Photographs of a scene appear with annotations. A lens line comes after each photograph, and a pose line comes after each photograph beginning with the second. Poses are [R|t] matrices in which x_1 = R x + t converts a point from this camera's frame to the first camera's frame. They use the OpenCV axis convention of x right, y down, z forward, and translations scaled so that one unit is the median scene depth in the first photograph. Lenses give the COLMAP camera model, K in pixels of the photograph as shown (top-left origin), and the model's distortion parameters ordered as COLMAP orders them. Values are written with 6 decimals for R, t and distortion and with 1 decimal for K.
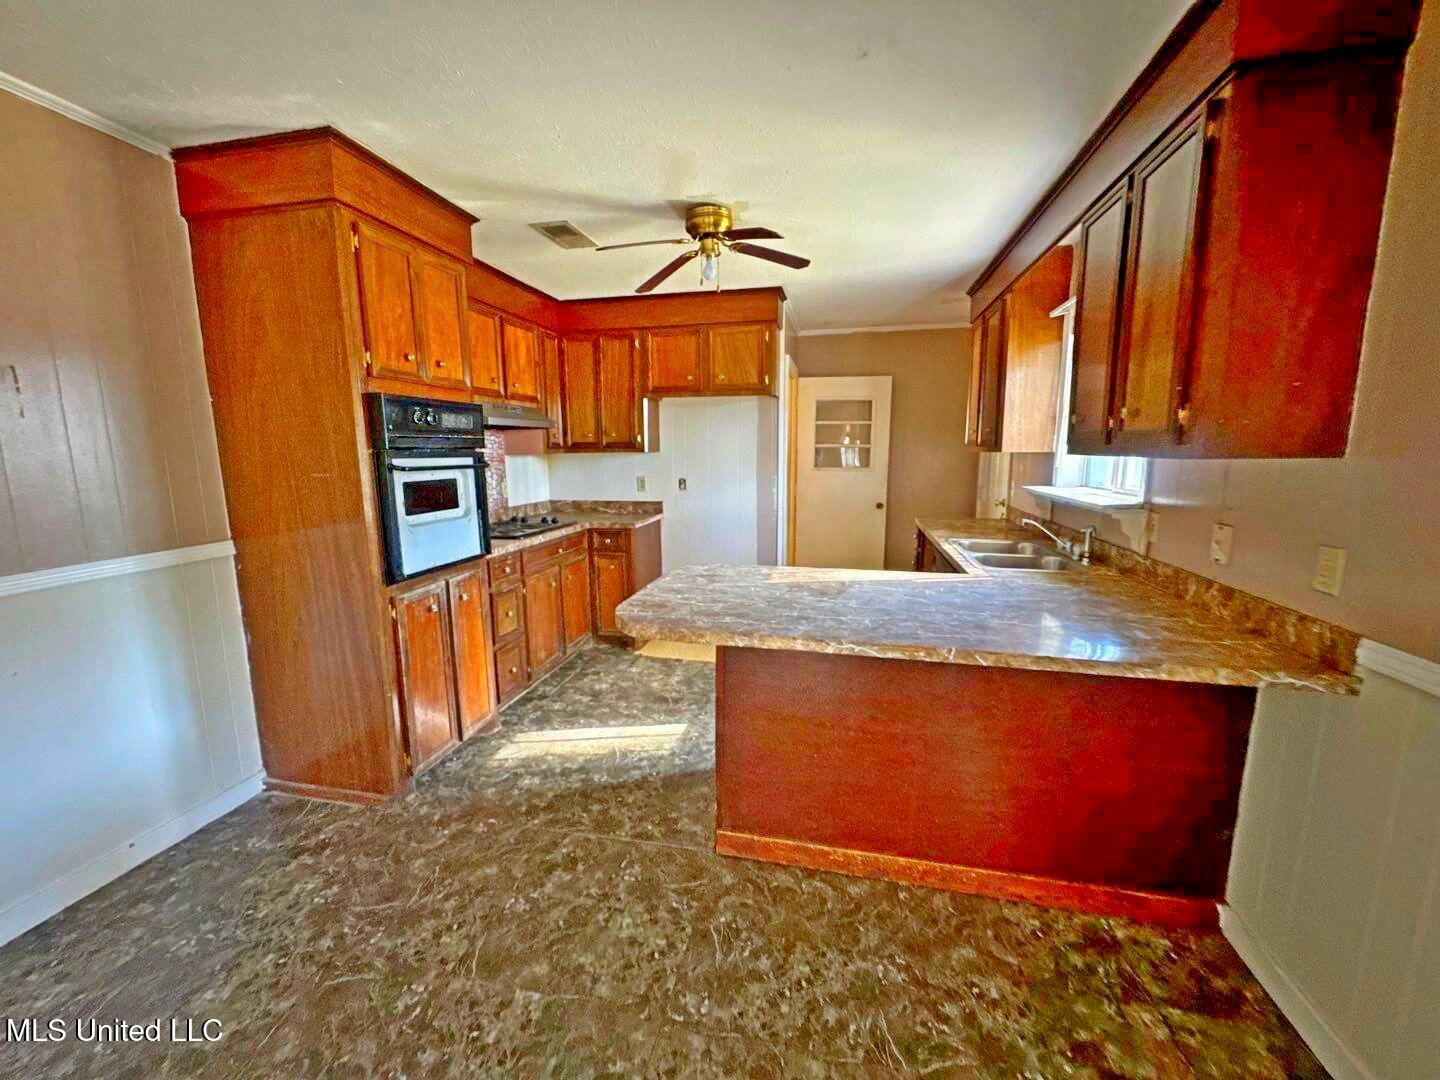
lens RADIAL K [[578.3, 0, 710.1], [0, 578.3, 538.4], [0, 0, 1]] dist [-0.004144, -0.000914]
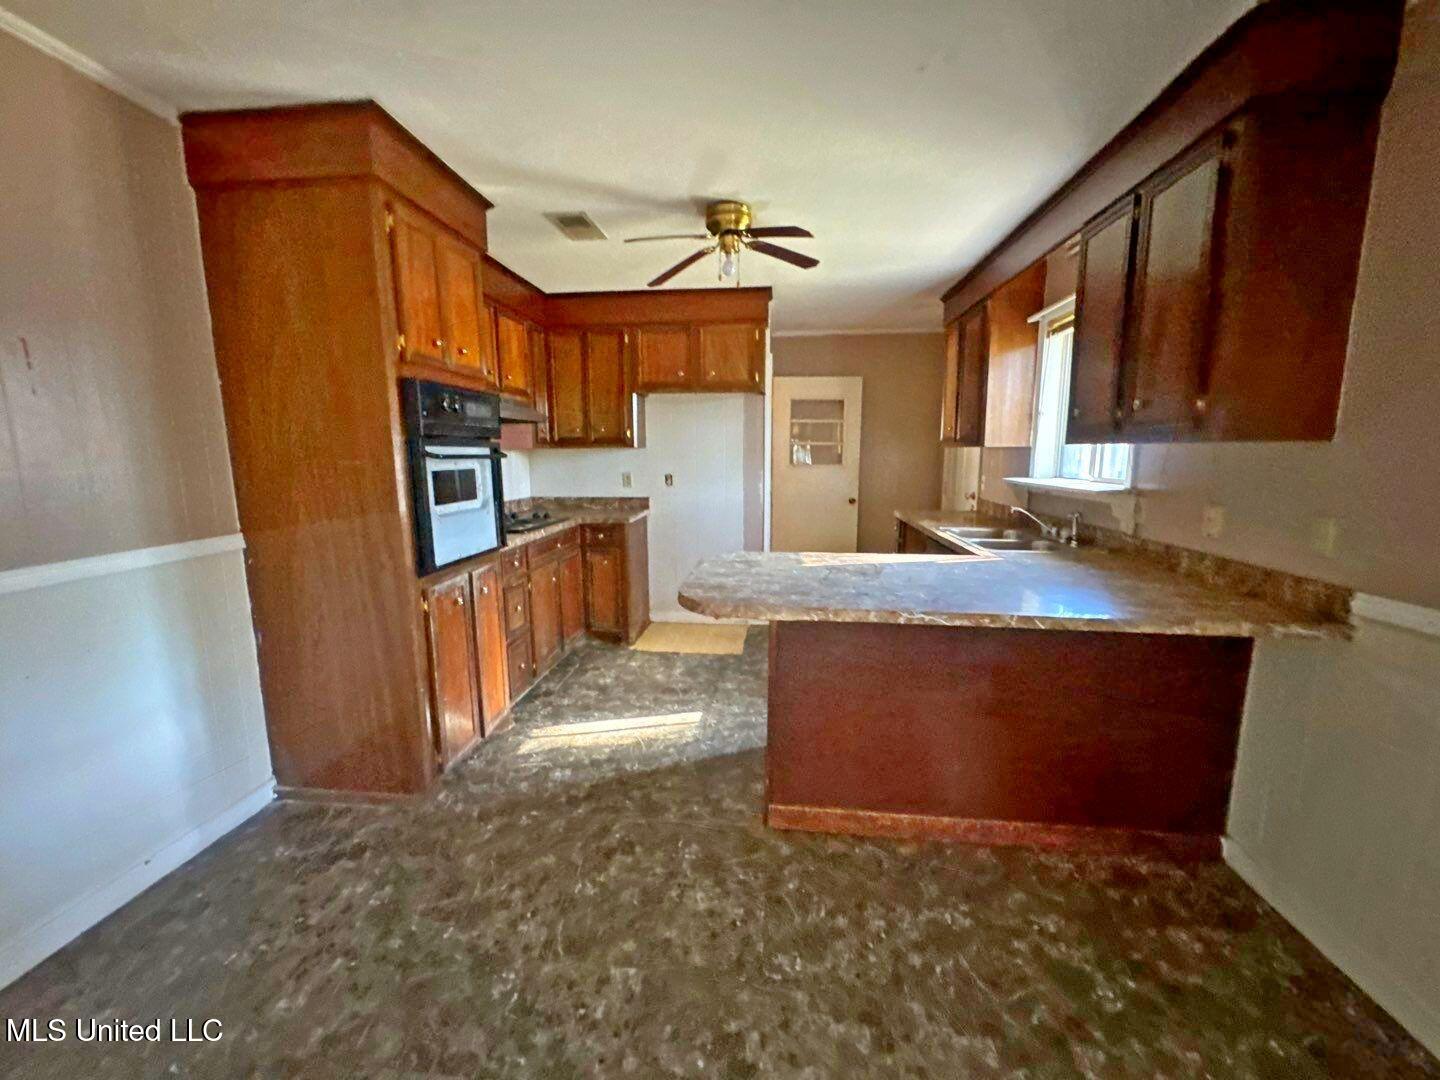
lens RADIAL K [[578.3, 0, 710.0], [0, 578.3, 537.9], [0, 0, 1]] dist [-0.004144, -0.000914]
pose [[0.993801, -0.013897, 0.110299, -0.182201], [0.014564, 0.999880, -0.005239, 0.028221], [-0.110213, 0.006813, 0.993885, -0.017704]]
